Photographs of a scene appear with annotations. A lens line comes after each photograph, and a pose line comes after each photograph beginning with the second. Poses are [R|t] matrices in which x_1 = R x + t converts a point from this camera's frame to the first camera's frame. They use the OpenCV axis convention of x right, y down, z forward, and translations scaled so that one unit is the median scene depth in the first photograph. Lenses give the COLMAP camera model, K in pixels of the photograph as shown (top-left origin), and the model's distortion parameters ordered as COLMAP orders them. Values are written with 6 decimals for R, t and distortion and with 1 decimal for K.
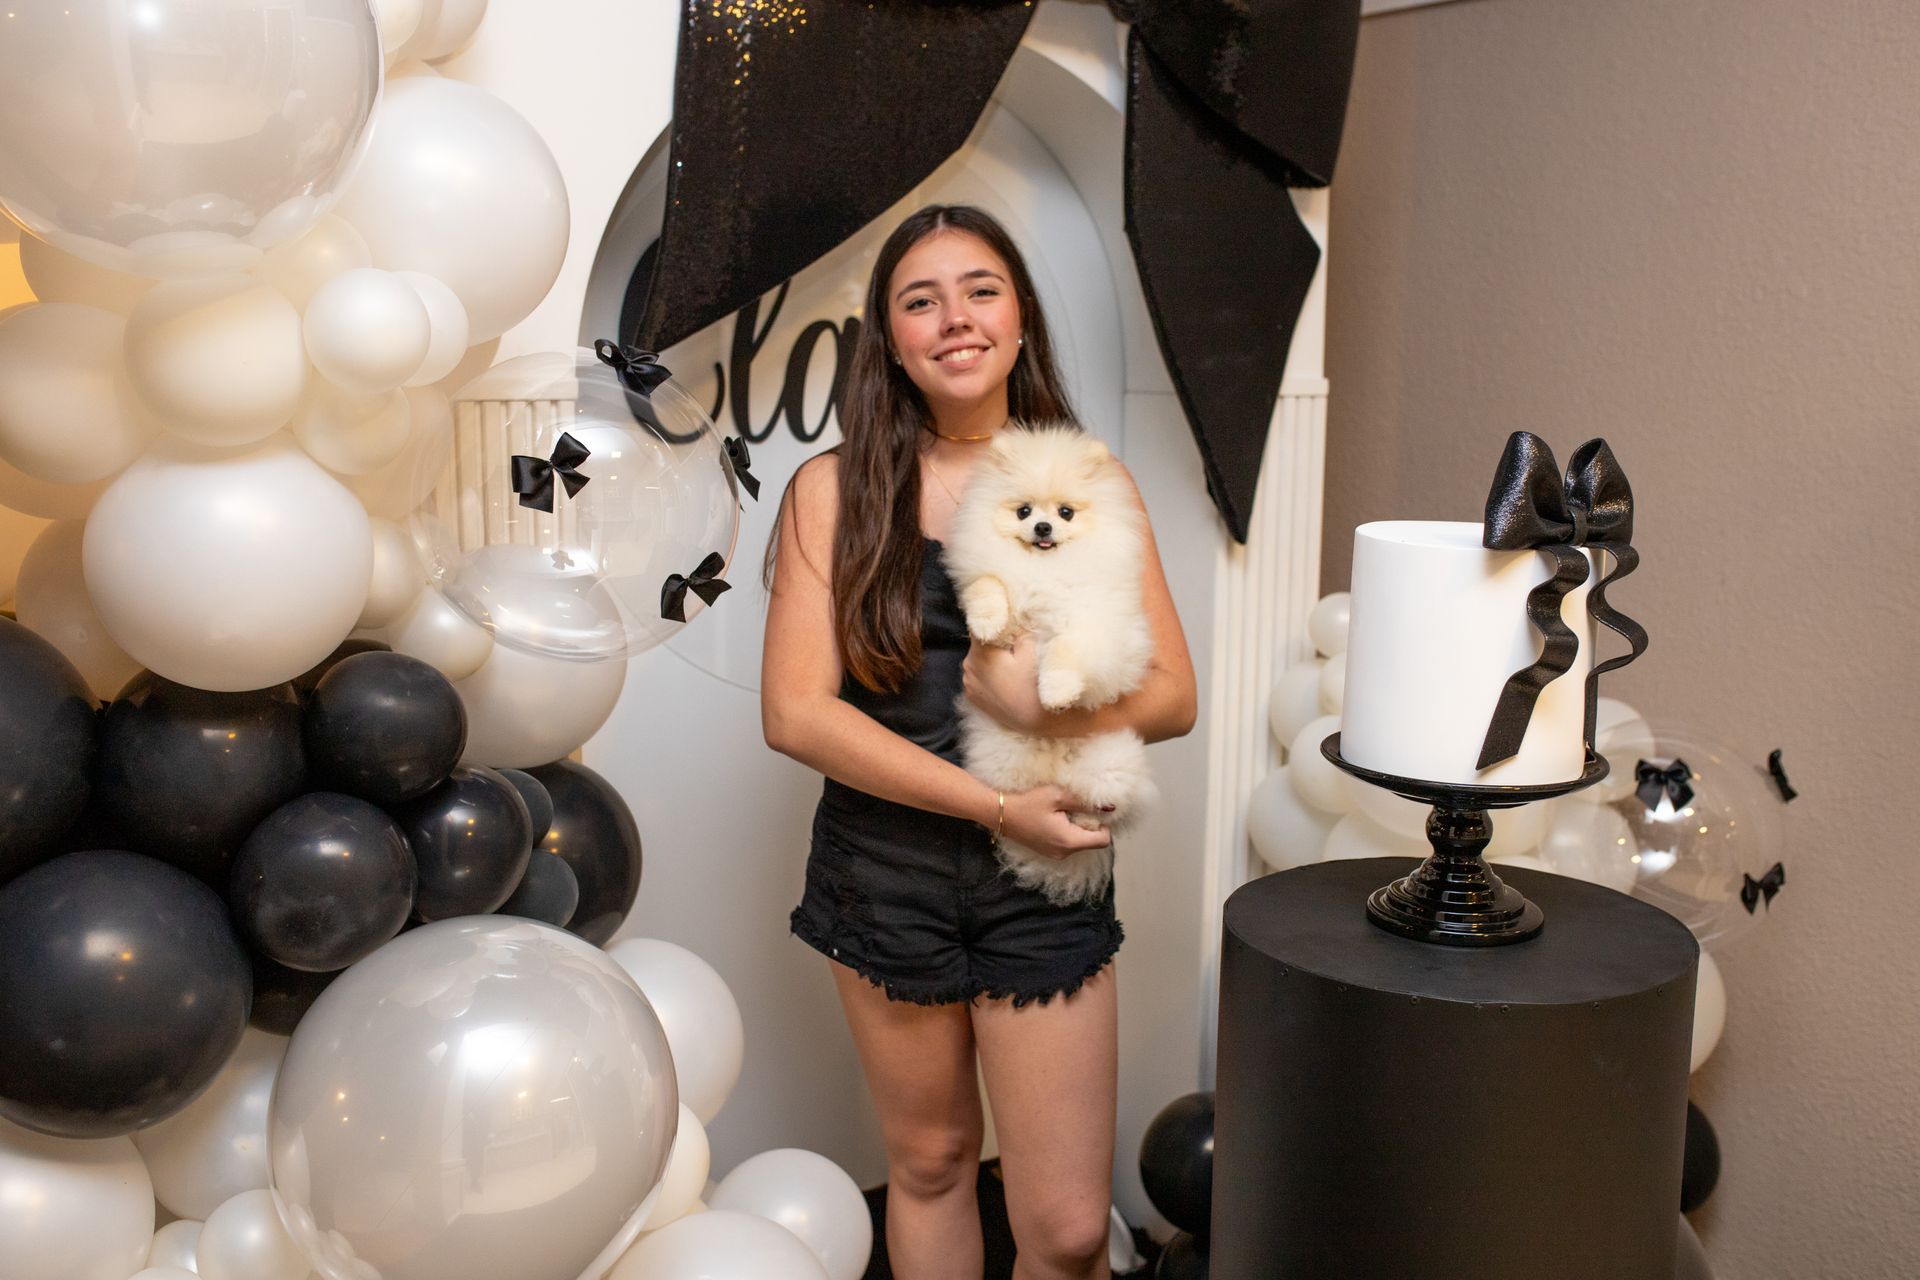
lens RADIAL K [[1835.4, 0, 960.0], [0, 1835.4, 640.0], [0, 0, 1]] dist [-0.040125, 0.028747]
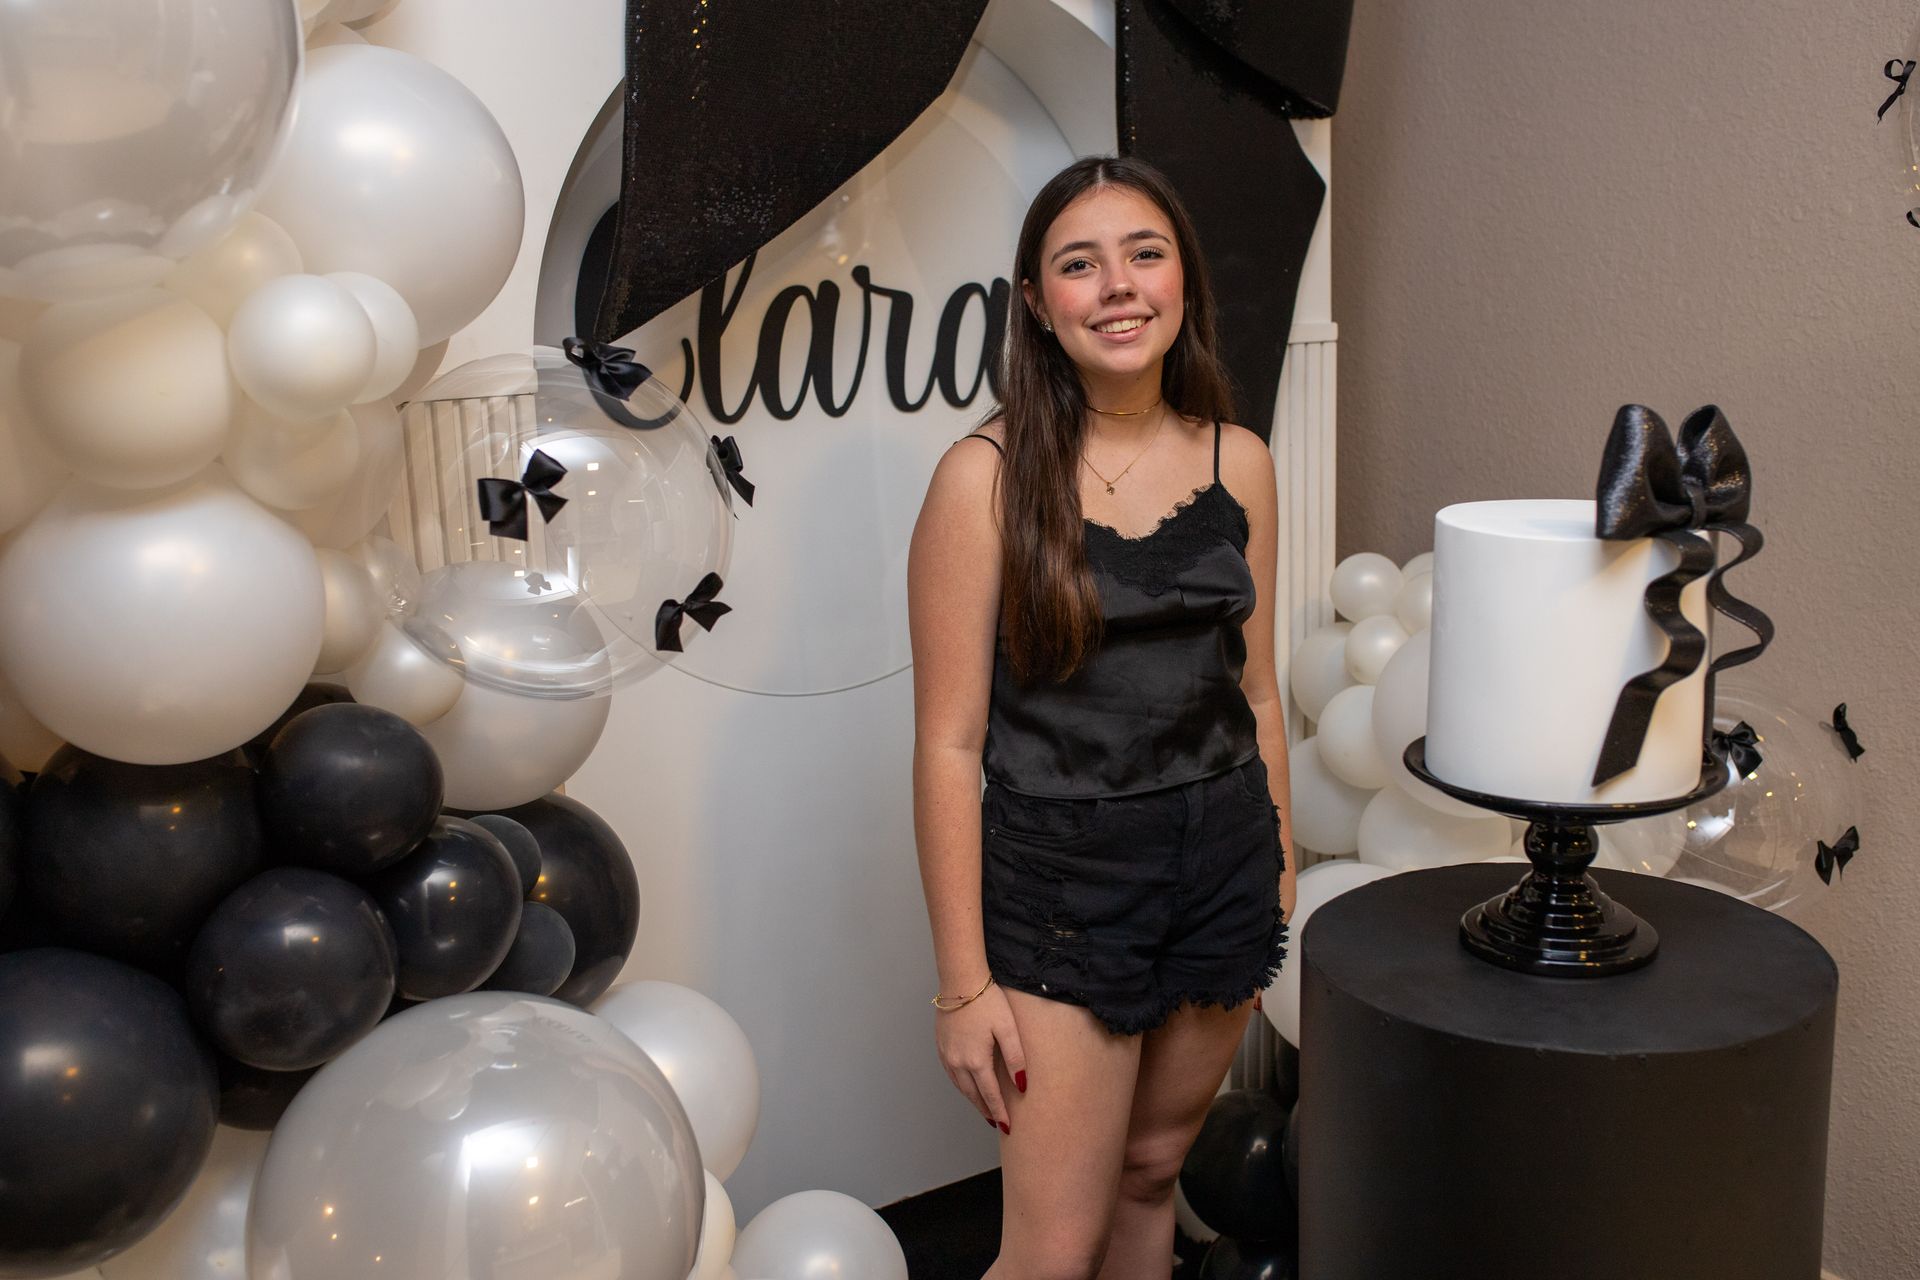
lens RADIAL K [[1835.4, 0, 960.0], [0, 1835.4, 640.0], [0, 0, 1]] dist [-0.040125, 0.028747]
pose [[0.998402, -0.050110, 0.026127, -0.039091], [0.049062, 0.998022, 0.039316, -0.044733], [-0.028046, -0.037972, 0.998885, 0.109968]]
